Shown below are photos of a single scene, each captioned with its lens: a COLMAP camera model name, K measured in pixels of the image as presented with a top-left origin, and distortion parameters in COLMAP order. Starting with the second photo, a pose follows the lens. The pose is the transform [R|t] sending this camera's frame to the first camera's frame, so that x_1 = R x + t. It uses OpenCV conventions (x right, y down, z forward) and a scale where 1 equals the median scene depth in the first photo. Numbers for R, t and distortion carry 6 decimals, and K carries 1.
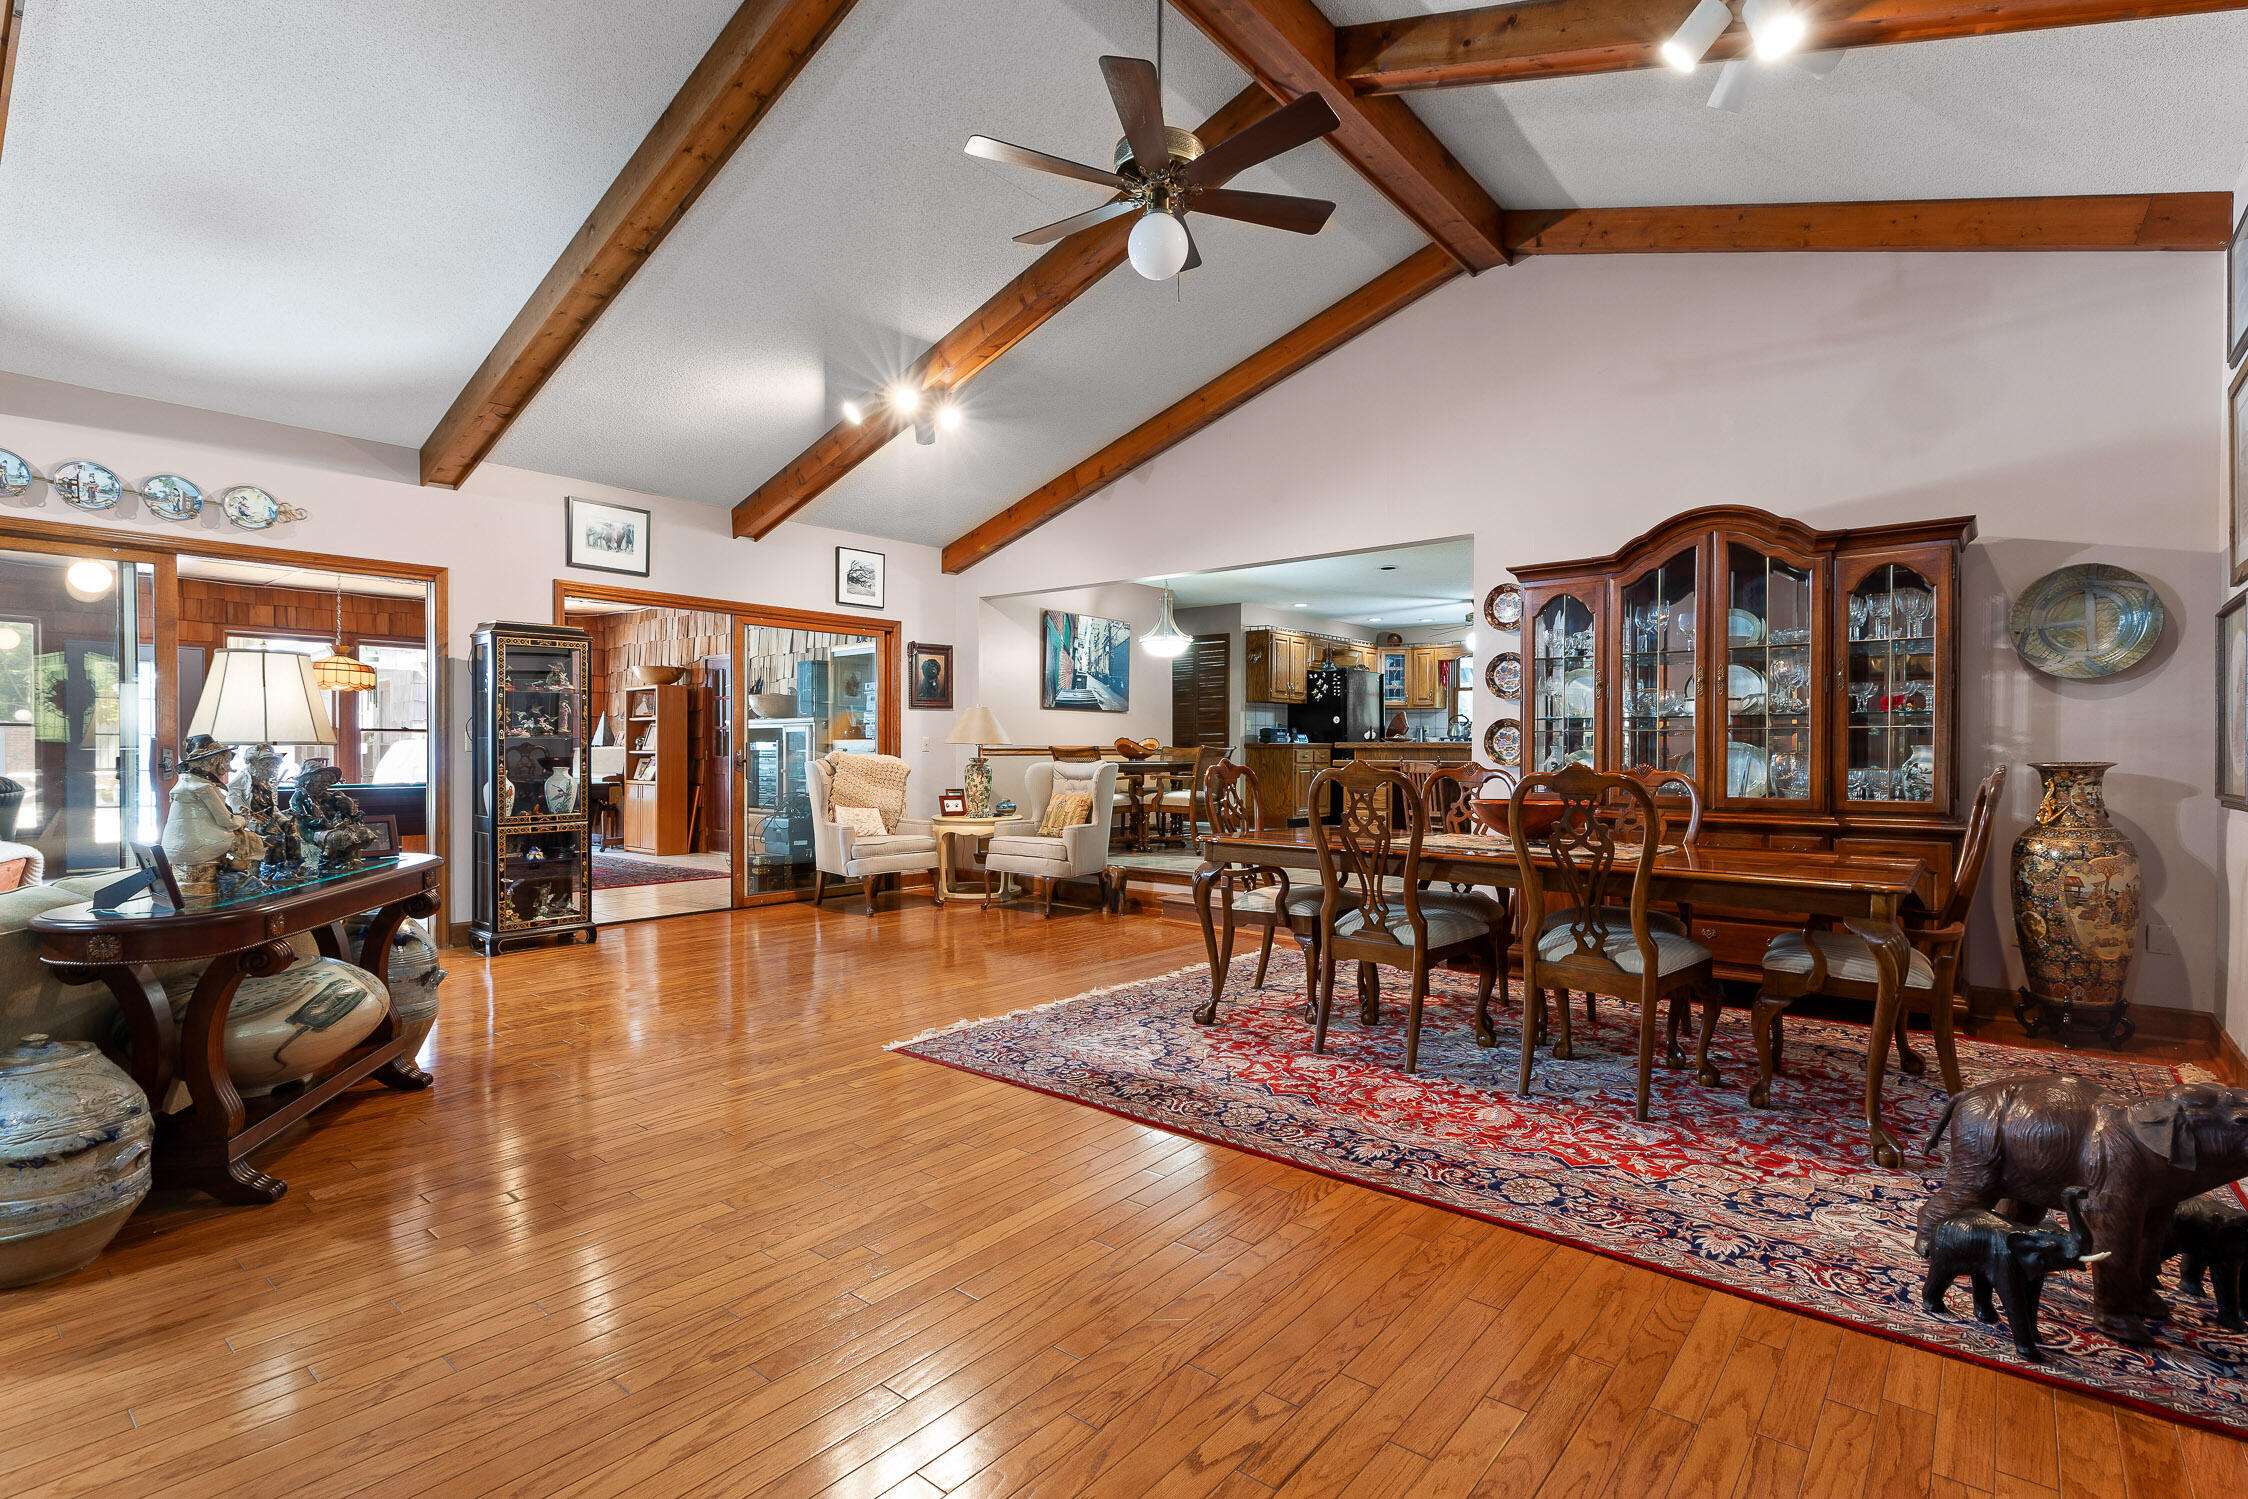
lens RADIAL K [[1061.8, 0, 1132.0], [0, 1061.8, 753.6], [0, 0, 1]] dist [0.008937, -0.000197]
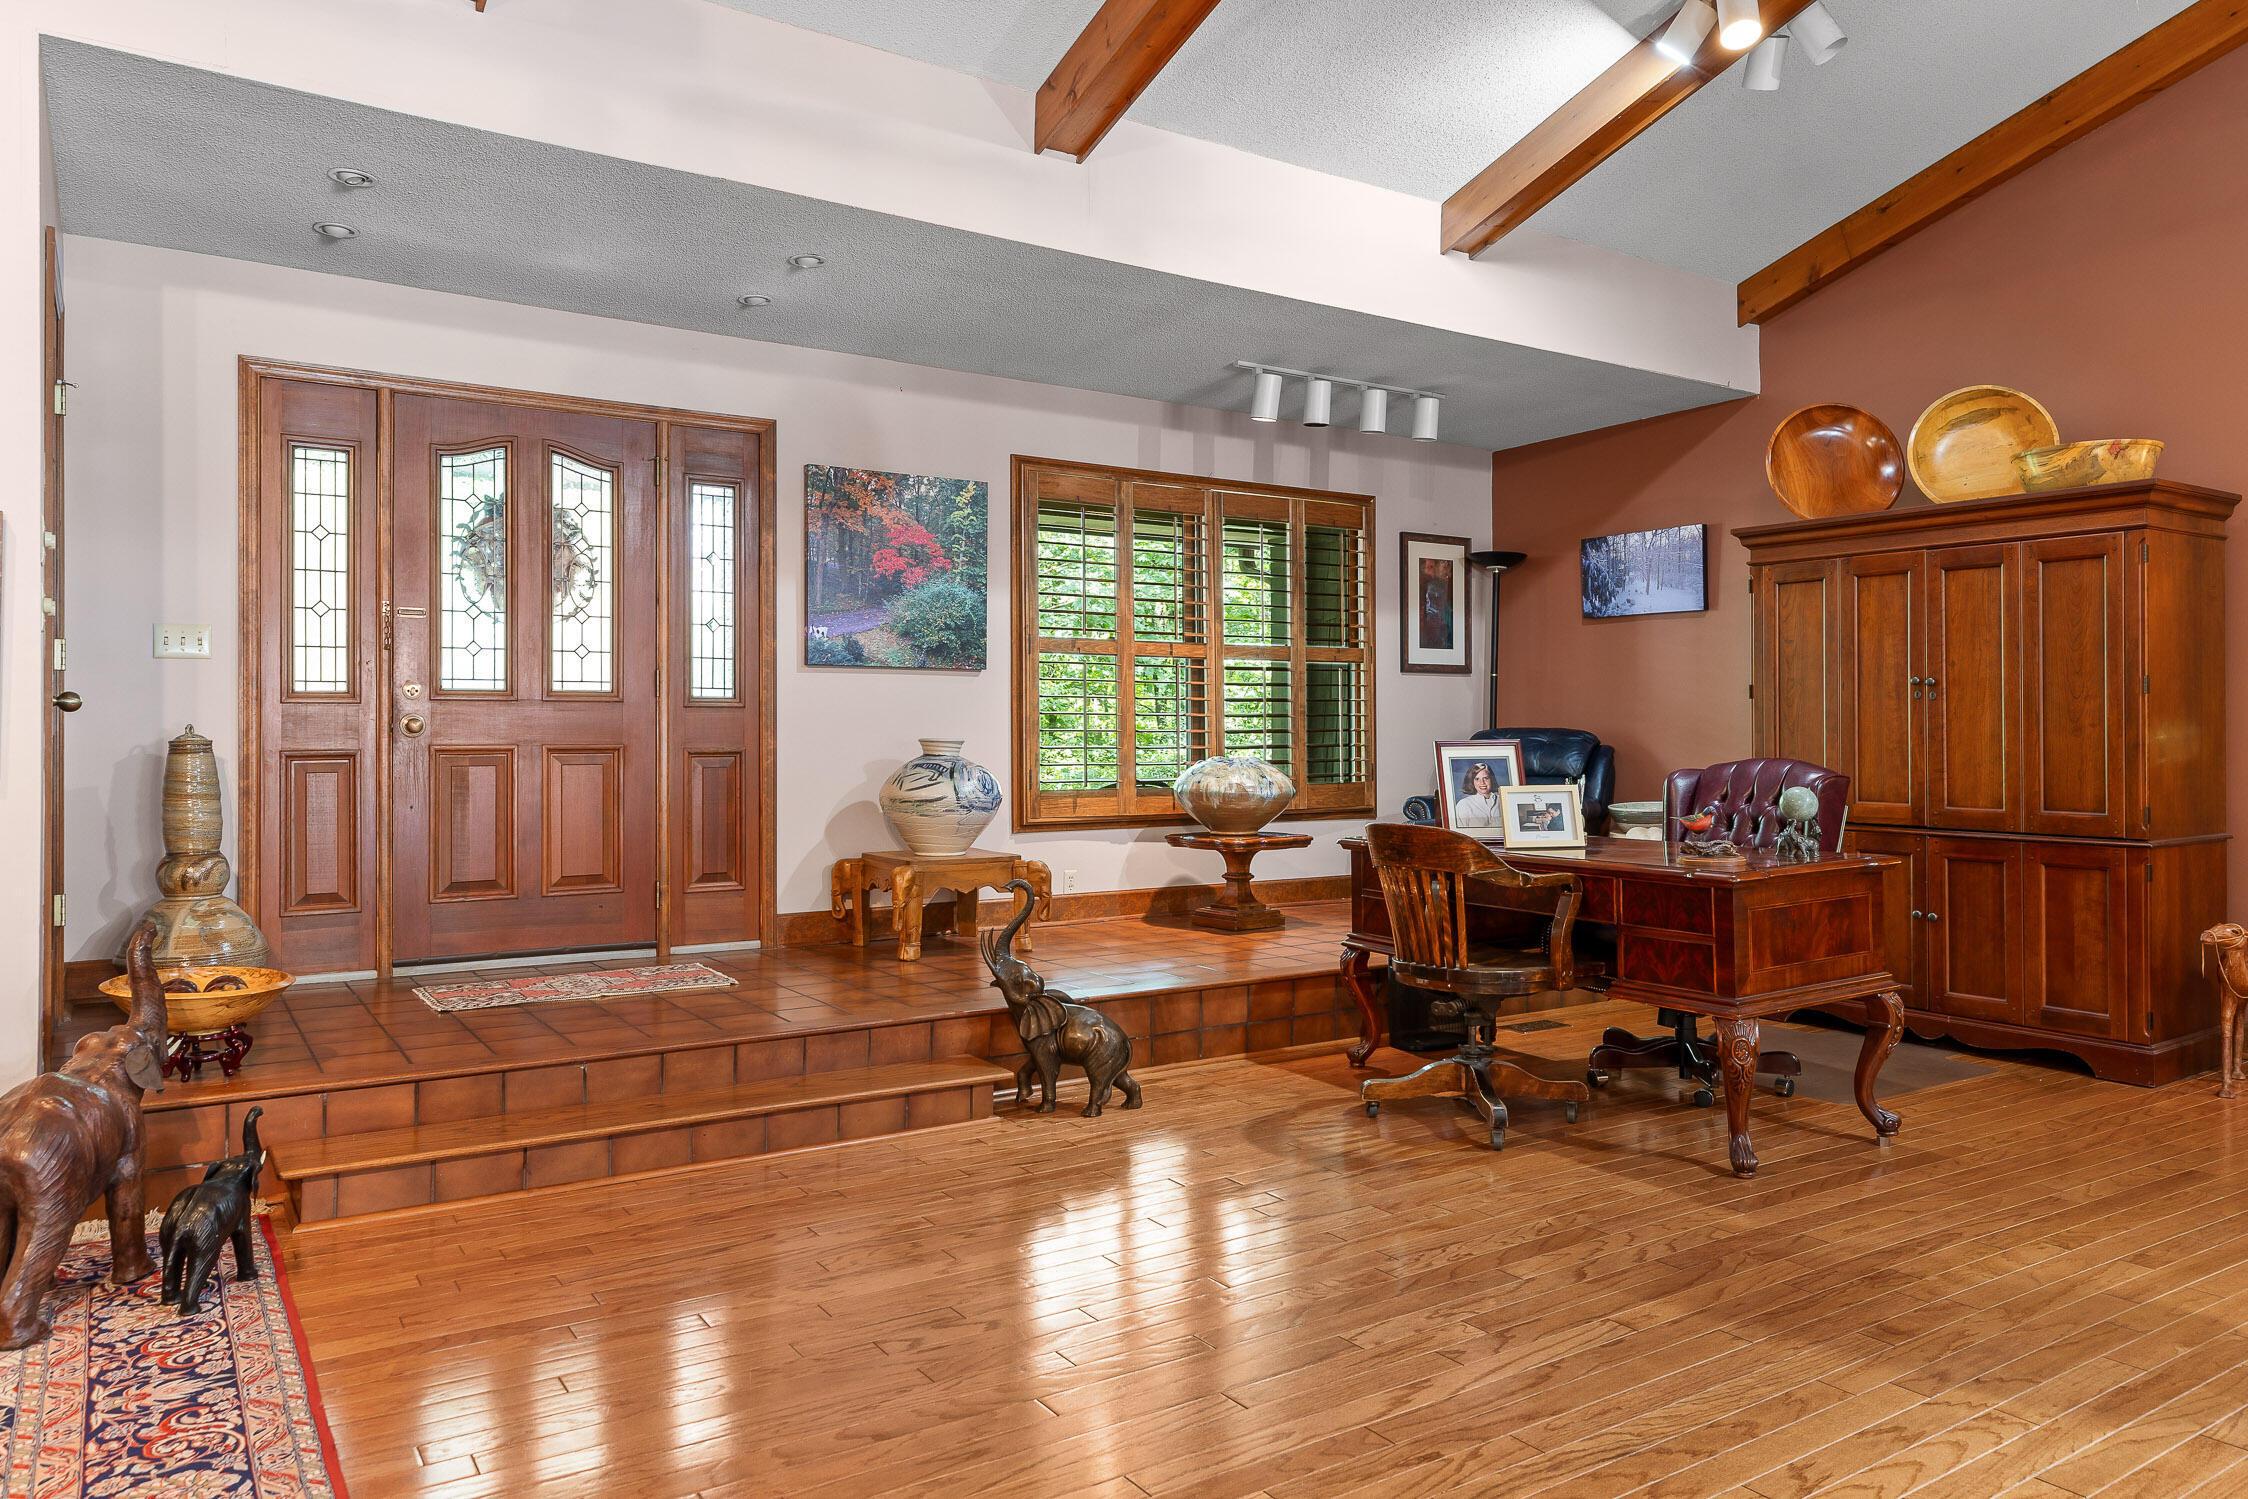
lens RADIAL K [[1489.1, 0, 1125.7], [0, 1489.1, 727.9], [0, 0, 1]] dist [0.008671, -0.000183]
pose [[-0.955830, -0.001755, 0.293915, -0.231789], [-0.002858, 0.999990, -0.003323, -0.005406], [-0.293906, -0.004016, -0.955826, 1.026698]]
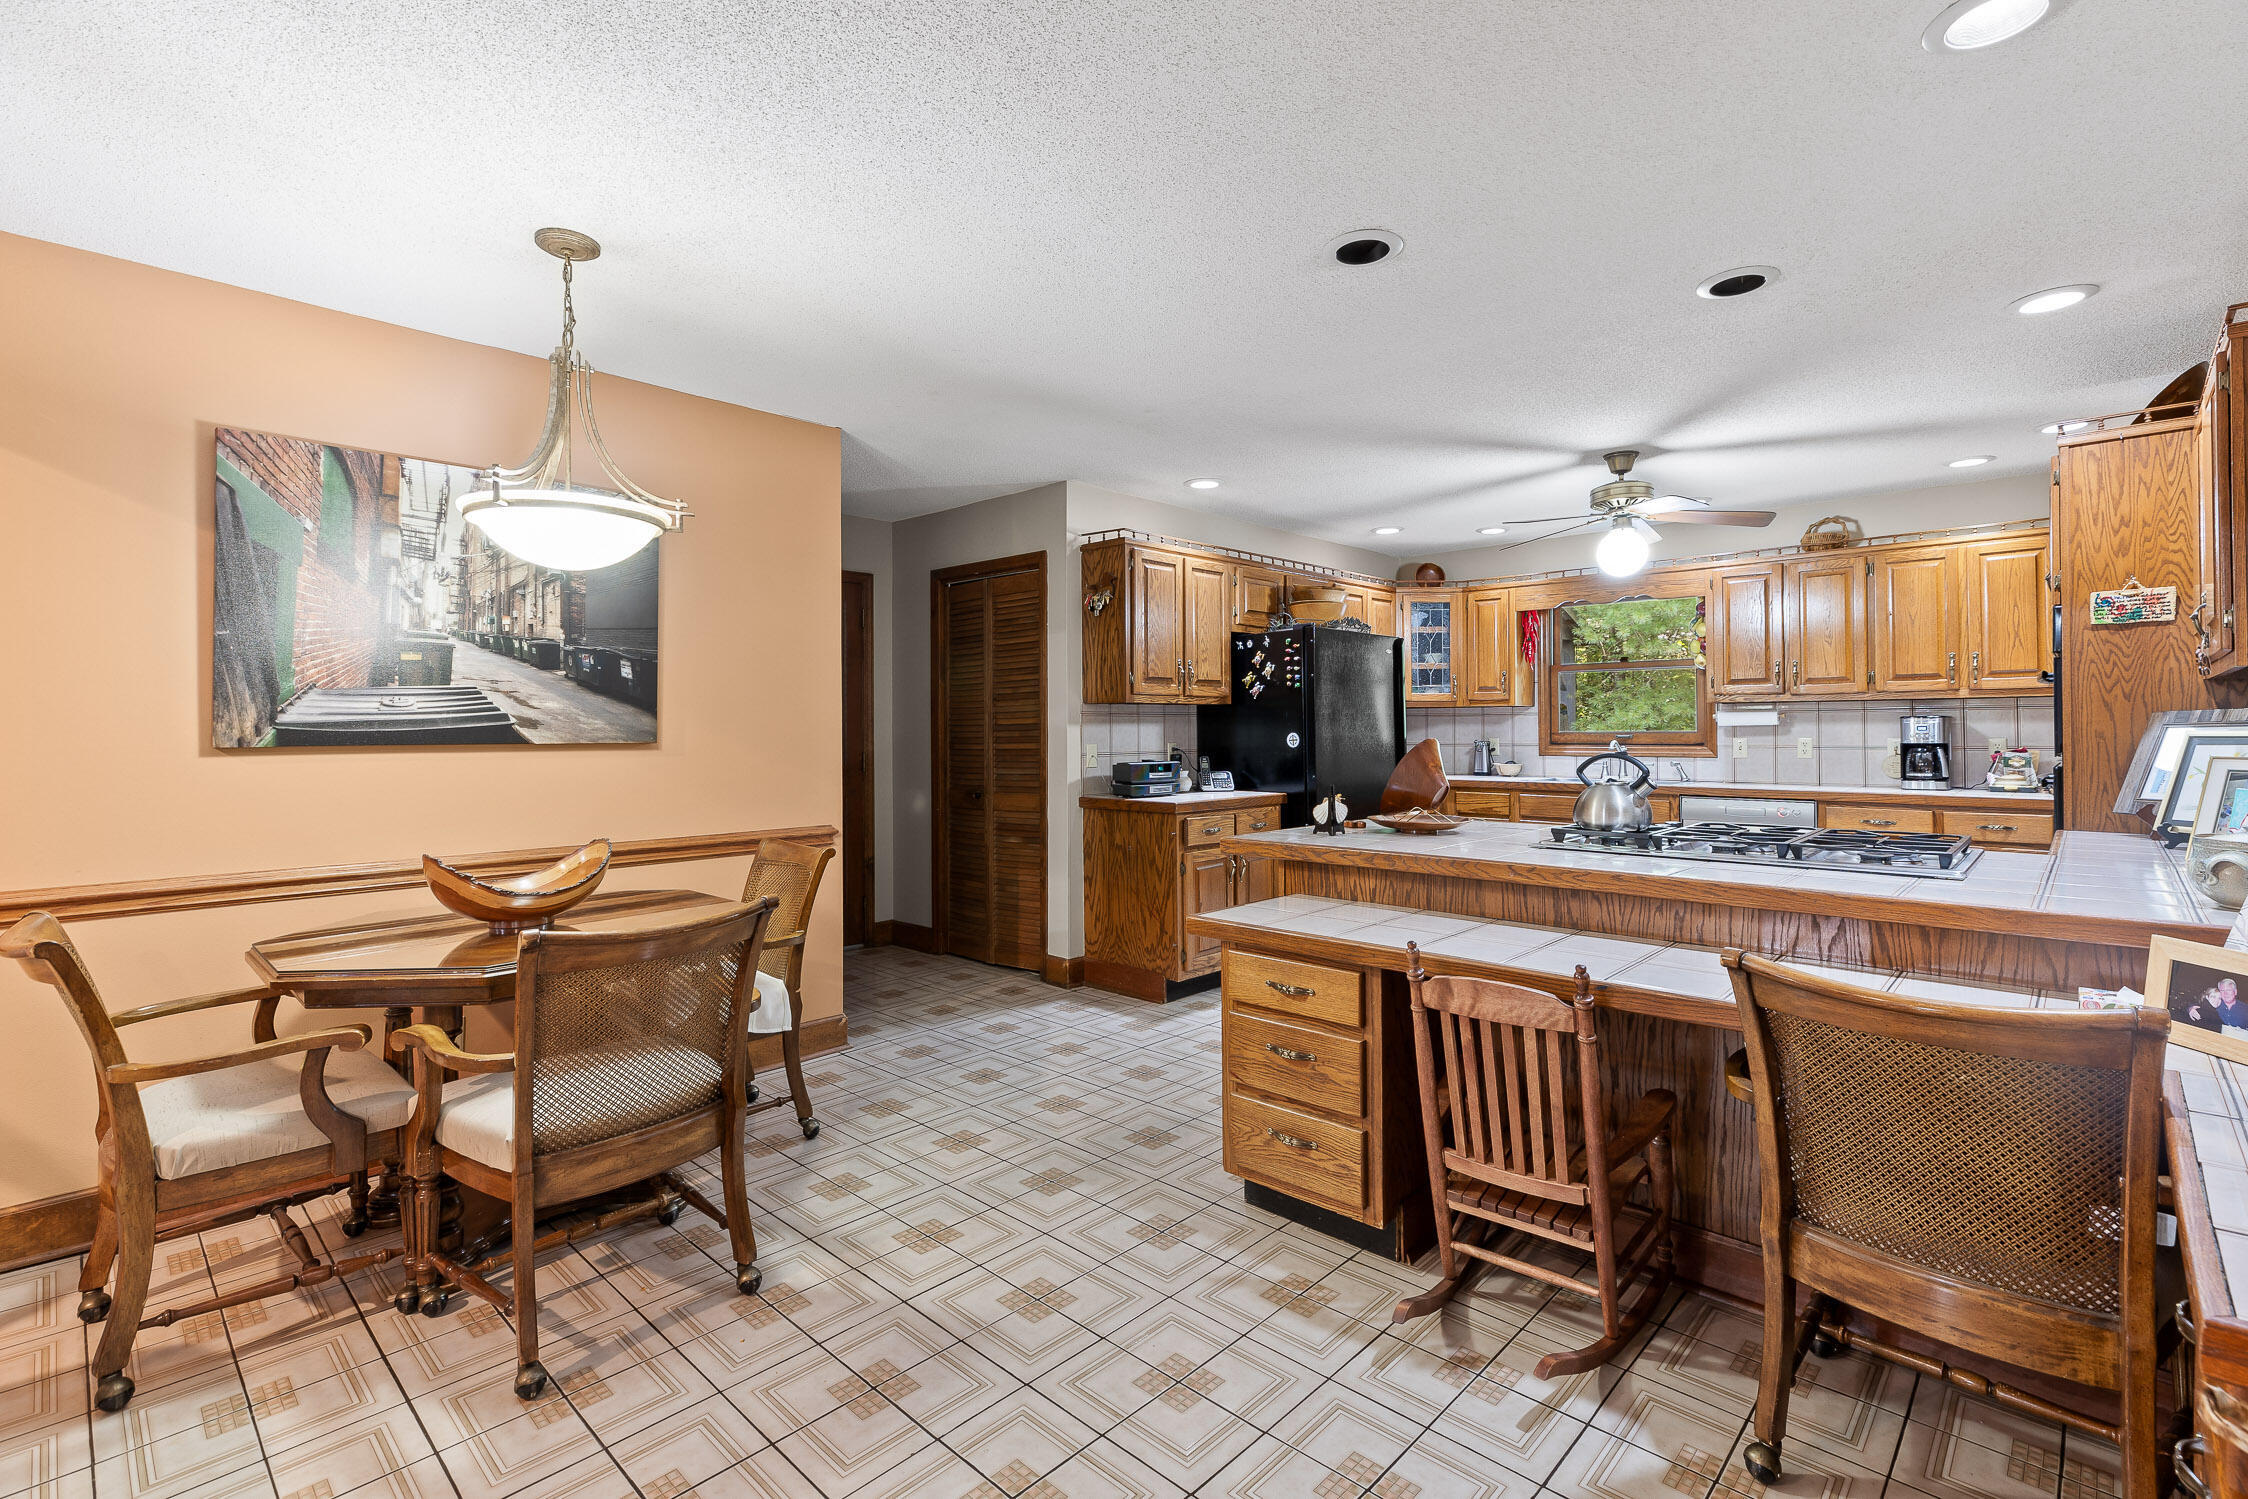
lens RADIAL K [[1022.2, 0, 1130.9], [0, 1022.2, 724.7], [0, 0, 1]] dist [0.003893, 0.000146]
pose [[0.997793, -0.009887, -0.065660, 0.421730], [0.009315, 0.999916, -0.009023, -0.097159], [0.065744, 0.008391, 0.997801, 1.555833]]
